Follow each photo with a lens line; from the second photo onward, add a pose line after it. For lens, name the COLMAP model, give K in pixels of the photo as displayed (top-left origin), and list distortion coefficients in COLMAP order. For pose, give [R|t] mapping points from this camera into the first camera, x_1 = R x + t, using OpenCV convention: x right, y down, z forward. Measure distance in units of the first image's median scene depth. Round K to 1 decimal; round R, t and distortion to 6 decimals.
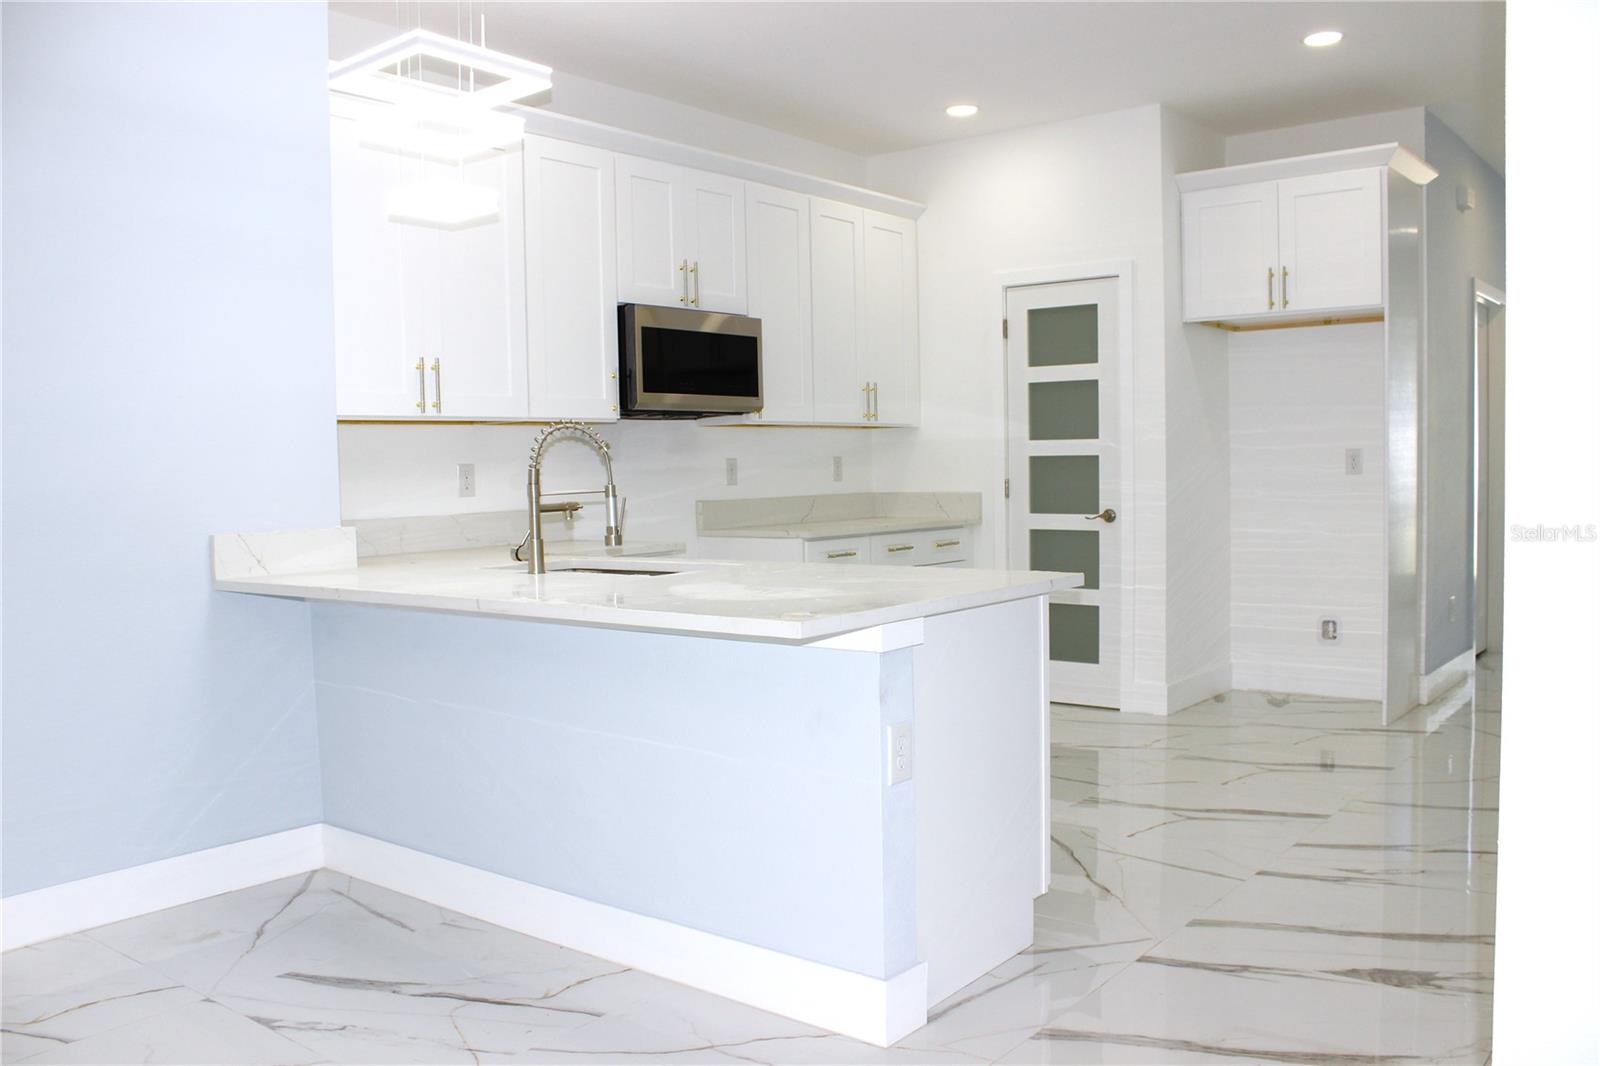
lens RADIAL K [[1347.6, 0, 798.0], [0, 1347.6, 551.2], [0, 0, 1]] dist [-0.140526, 0.128645]
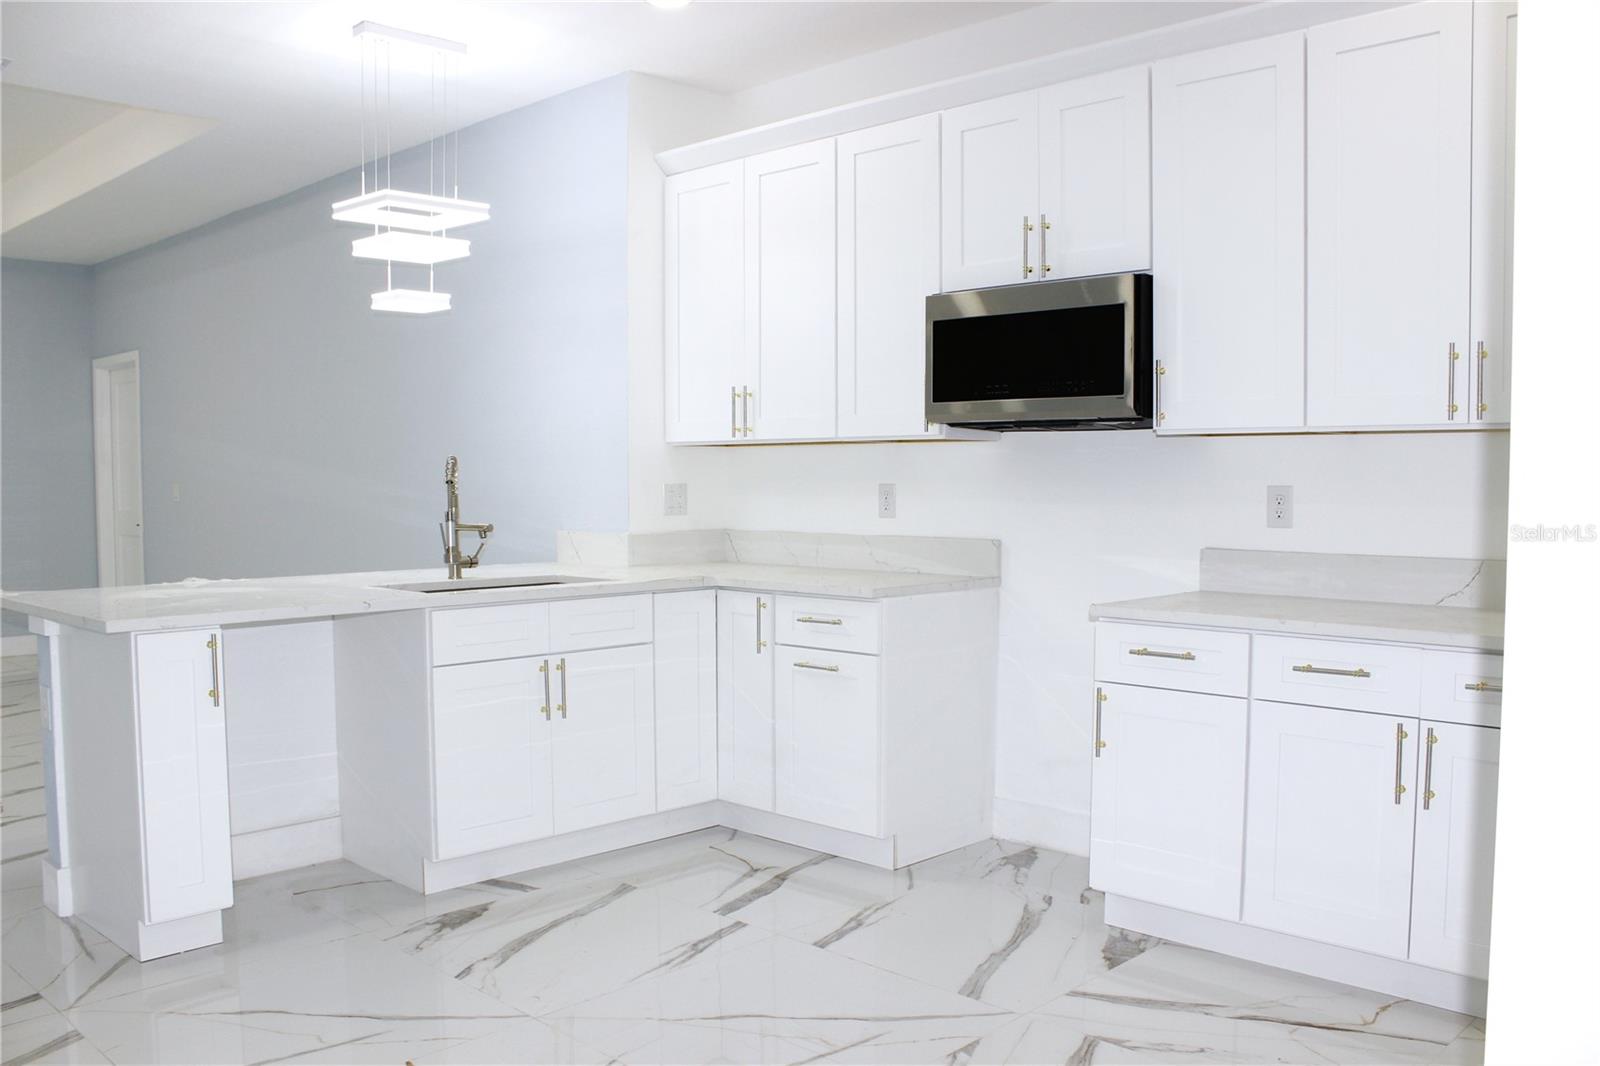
lens RADIAL K [[1347.6, 0, 798.0], [0, 1347.6, 551.2], [0, 0, 1]] dist [-0.140526, 0.128645]
pose [[-0.103039, 0.076100, -0.991762, 0.635199], [-0.057565, 0.994942, 0.082325, -0.081446], [0.993010, 0.065574, -0.098138, 0.901289]]
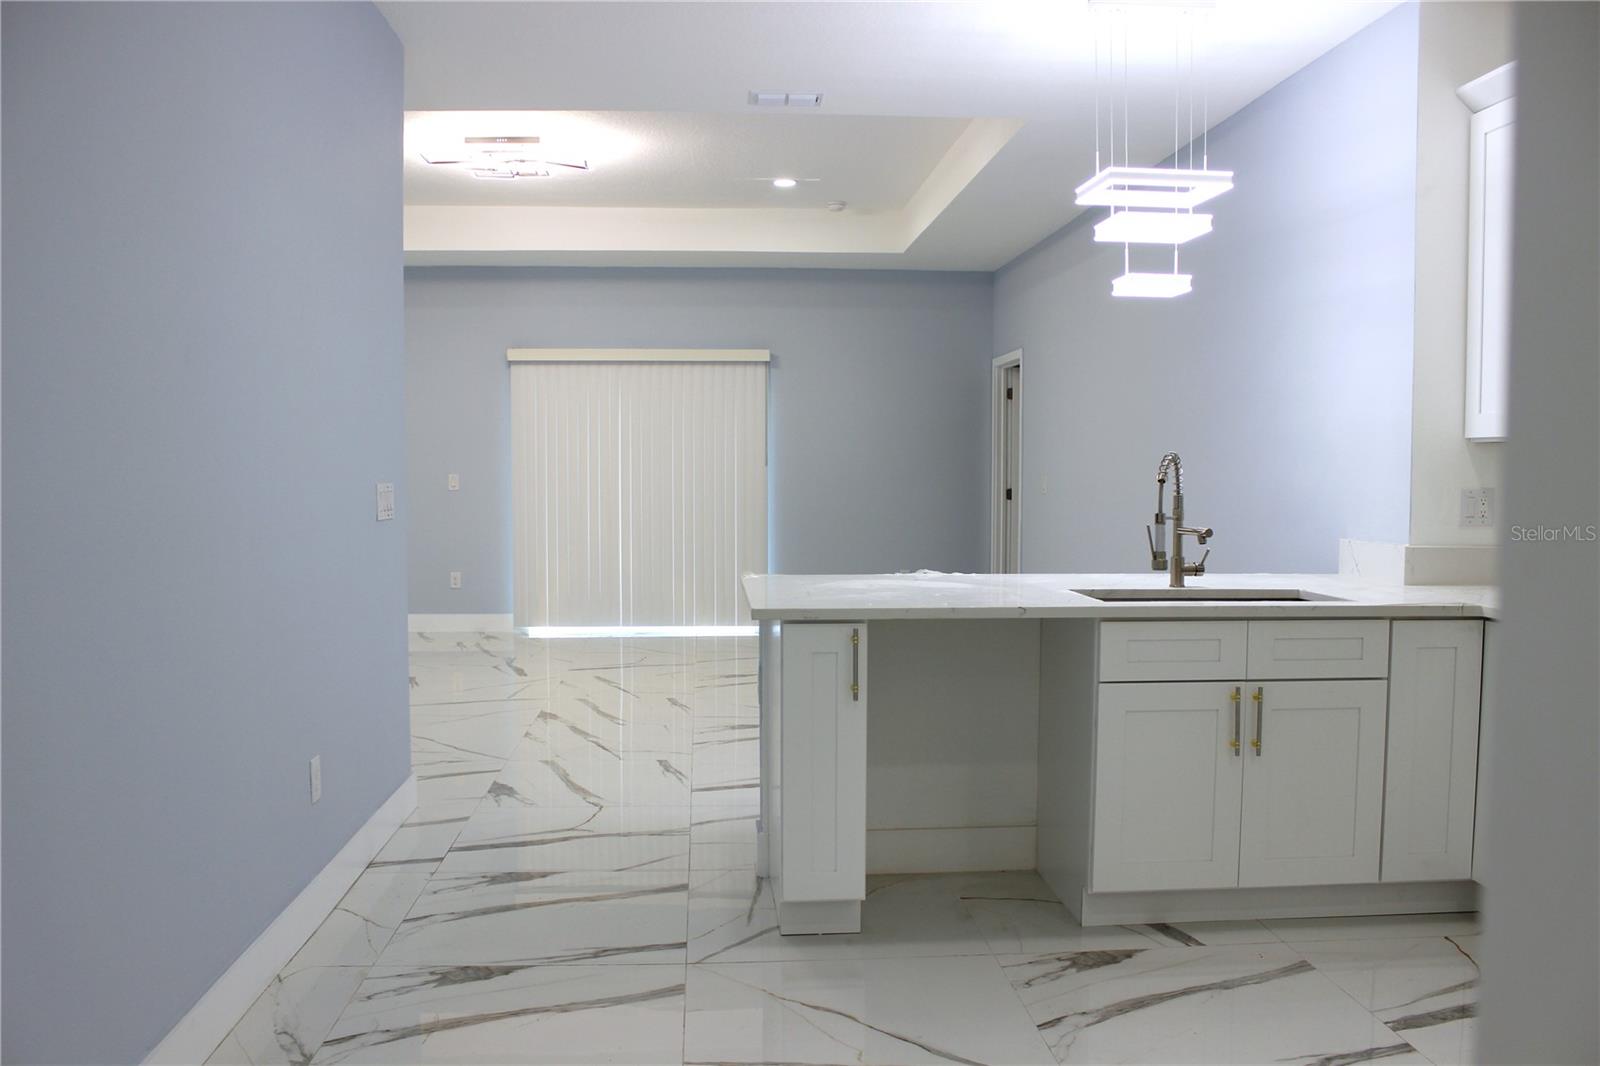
lens RADIAL K [[1347.6, 0, 798.0], [0, 1347.6, 551.2], [0, 0, 1]] dist [-0.140526, 0.128645]
pose [[-0.729309, 0.058207, -0.681704, 0.510018], [-0.034208, 0.992026, 0.121300, -0.088080], [0.683329, 0.111785, -0.721502, 1.001535]]
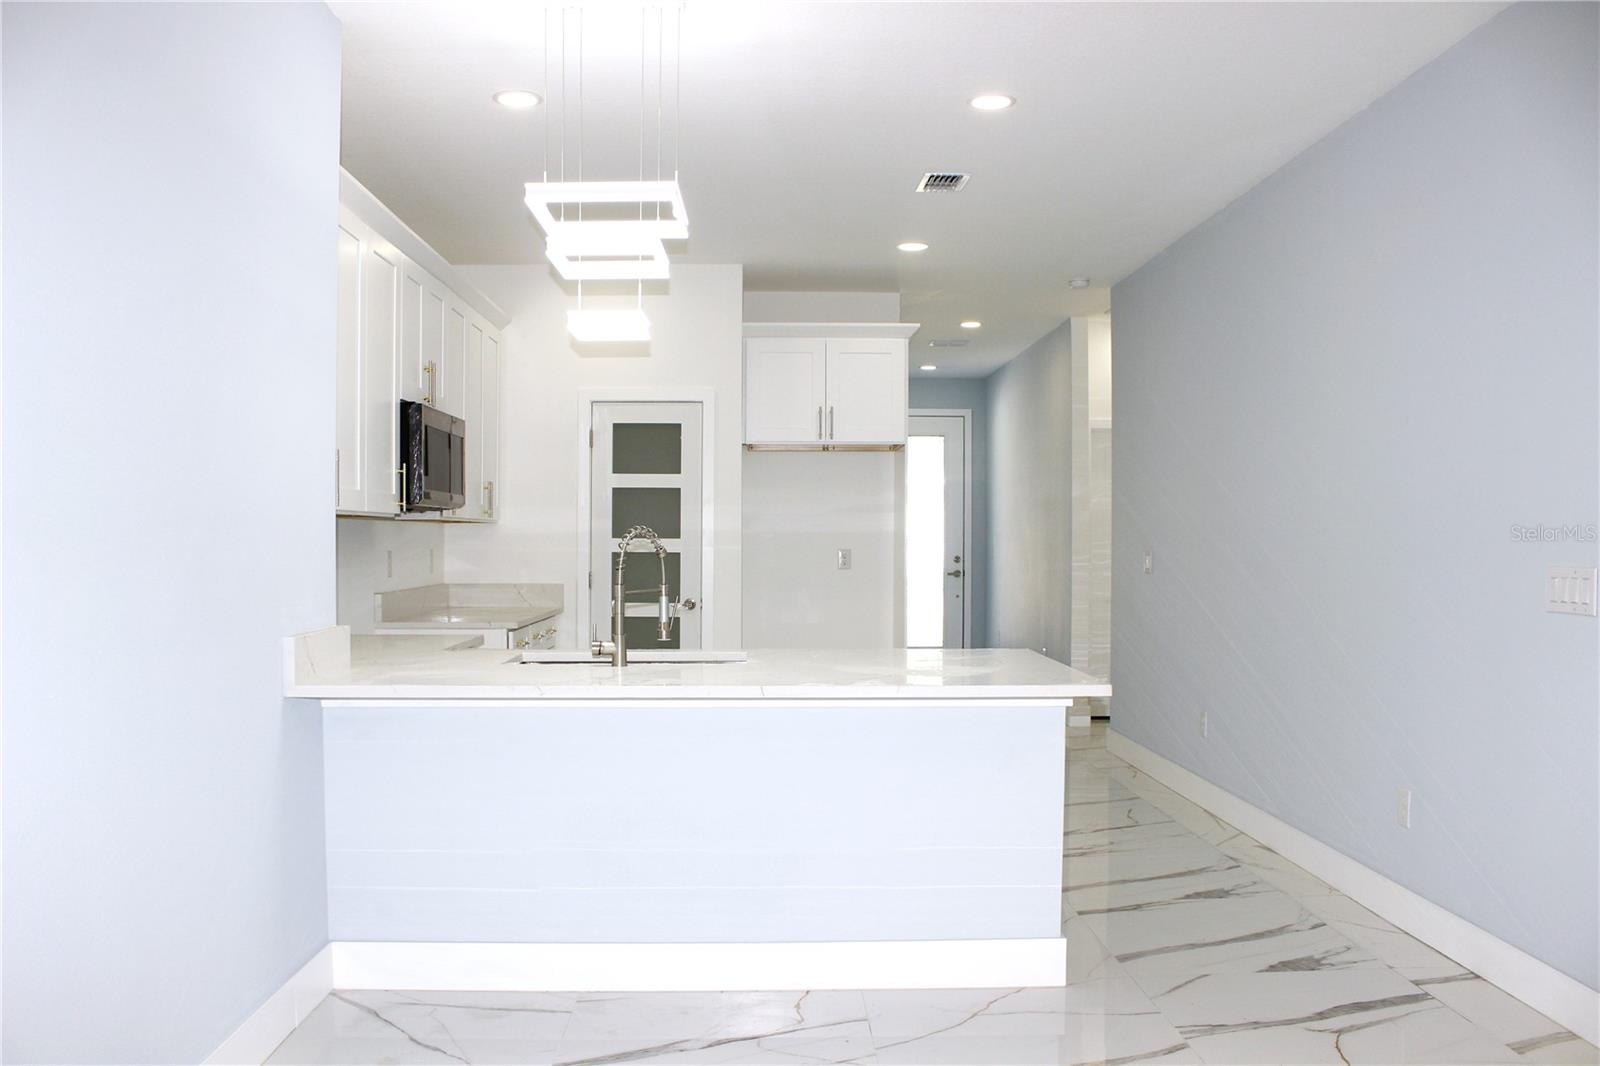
lens RADIAL K [[1347.6, 0, 798.0], [0, 1347.6, 551.2], [0, 0, 1]] dist [-0.140526, 0.128645]
pose [[0.757587, 0.015779, 0.652543, -0.505536], [0.023169, 0.998428, -0.051041, -0.011135], [-0.652323, 0.053787, 0.756030, 0.043999]]
